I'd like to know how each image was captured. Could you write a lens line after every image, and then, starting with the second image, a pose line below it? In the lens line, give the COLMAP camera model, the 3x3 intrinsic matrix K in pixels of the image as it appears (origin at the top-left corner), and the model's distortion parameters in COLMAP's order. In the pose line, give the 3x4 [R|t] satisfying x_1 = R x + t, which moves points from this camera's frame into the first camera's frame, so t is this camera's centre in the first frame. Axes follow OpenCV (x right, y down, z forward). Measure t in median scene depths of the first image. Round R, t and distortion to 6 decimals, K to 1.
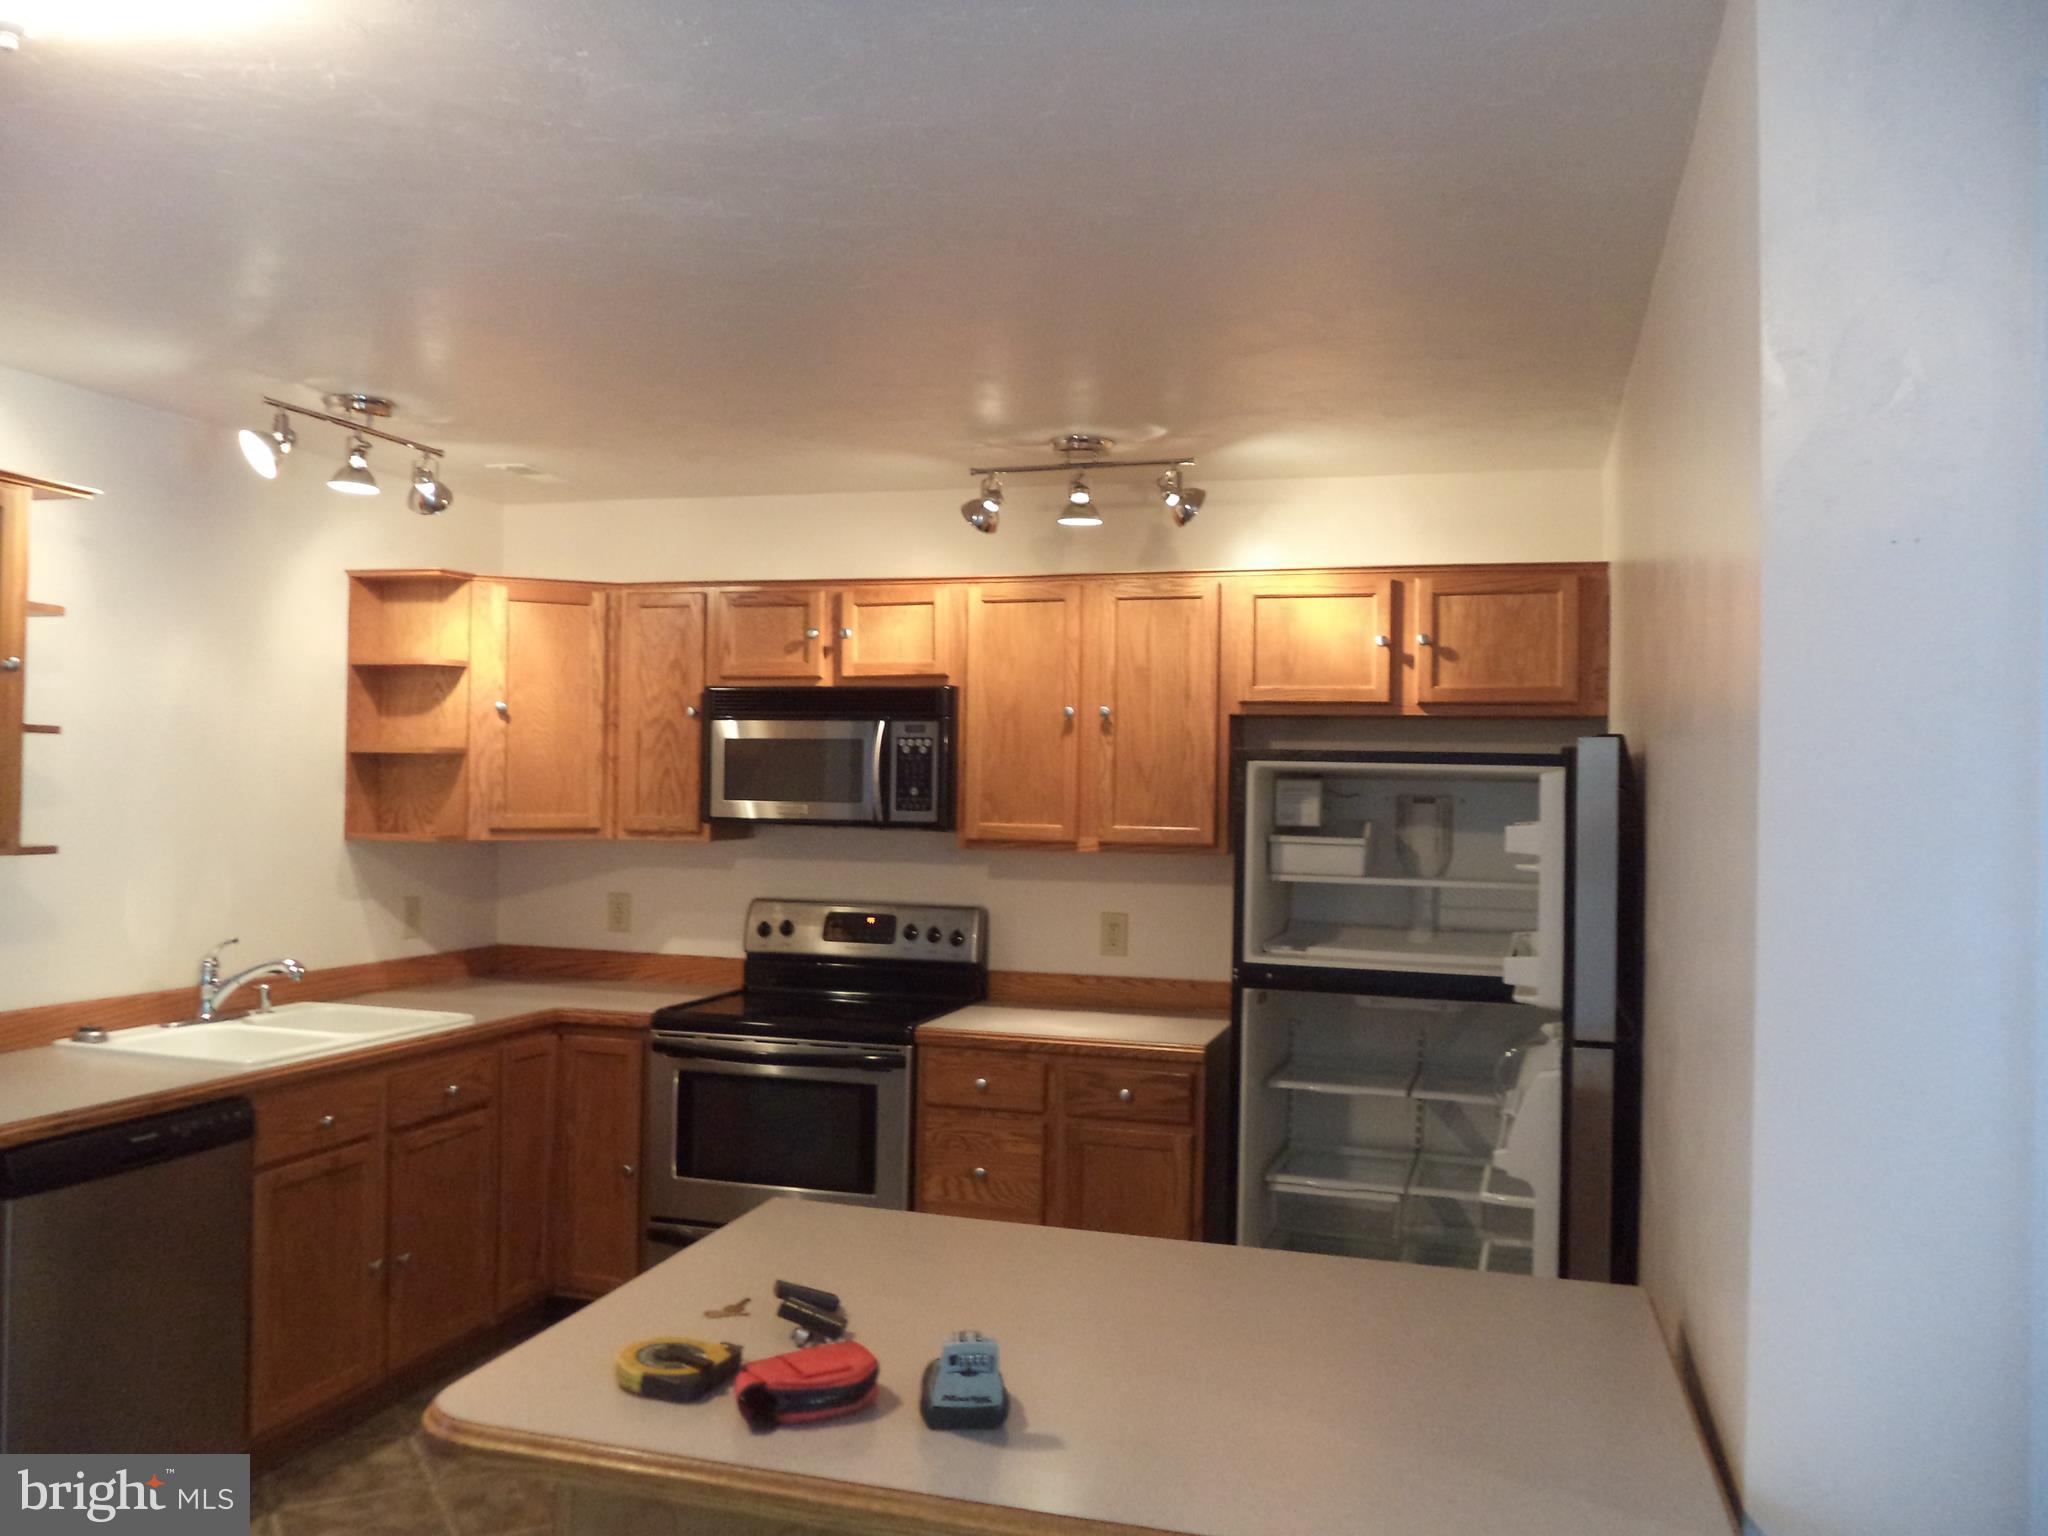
lens RADIAL K [[1662.6, 0, 1024.0], [0, 1662.6, 768.0], [0, 0, 1]] dist [-0.023897, -0.019570]
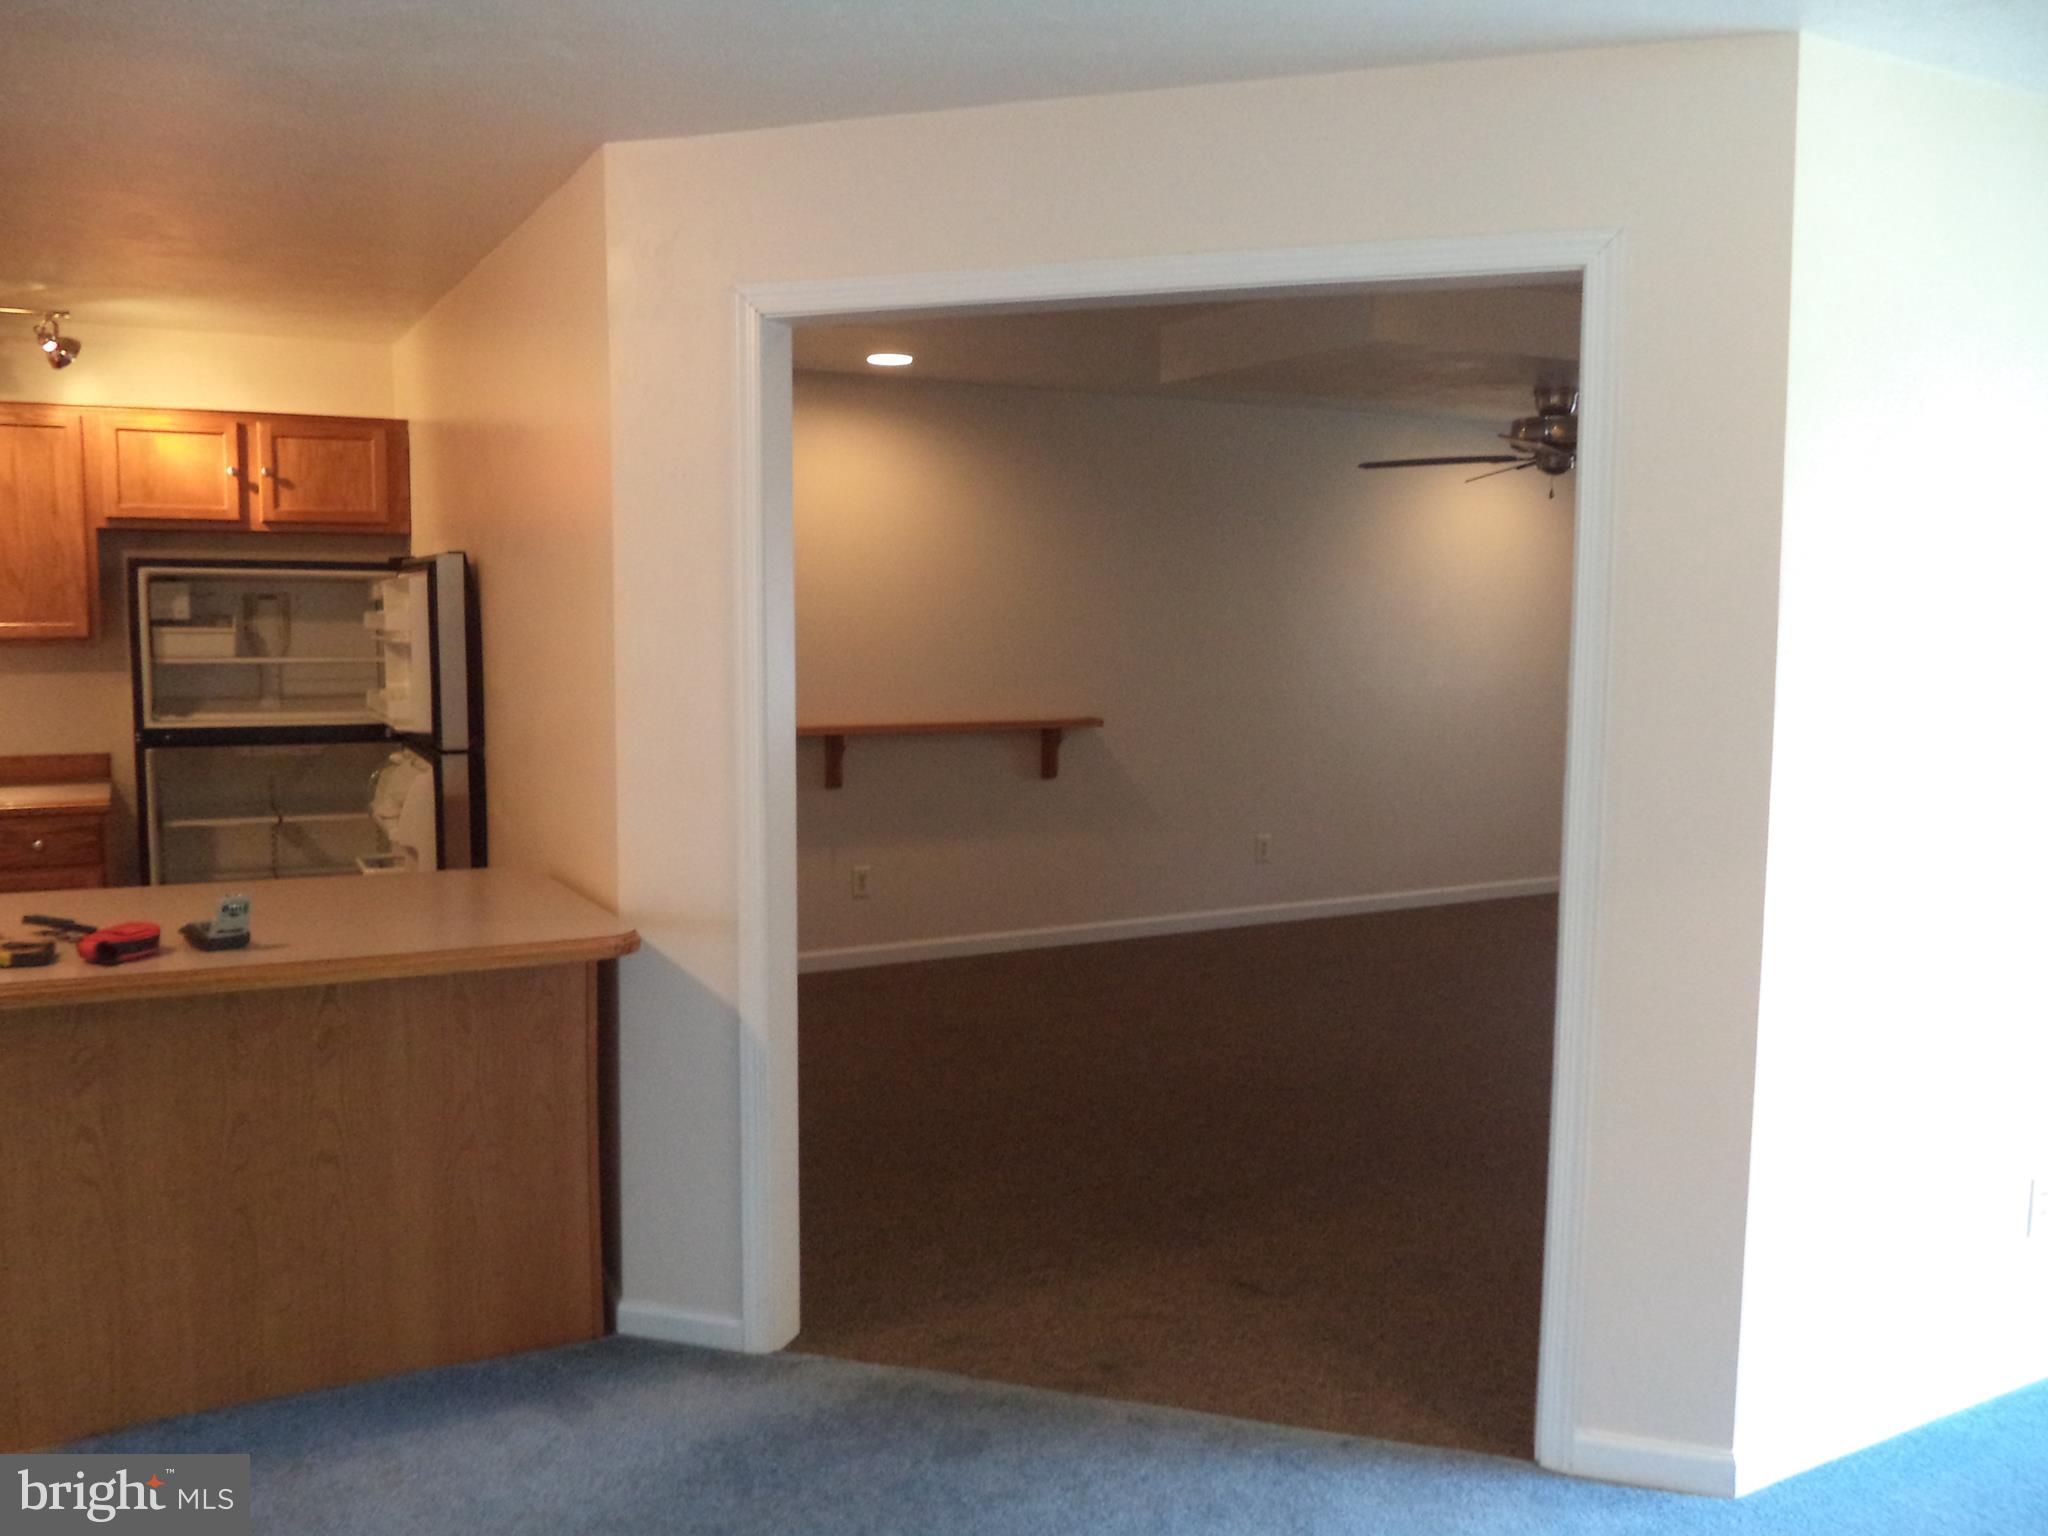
lens RADIAL K [[1662.6, 0, 1024.0], [0, 1662.6, 768.0], [0, 0, 1]] dist [-0.023897, -0.019570]
pose [[0.706559, -0.083818, 0.702673, -0.258894], [-0.001056, 0.992835, 0.119492, -0.002792], [-0.707653, -0.085170, 0.701408, -0.327512]]
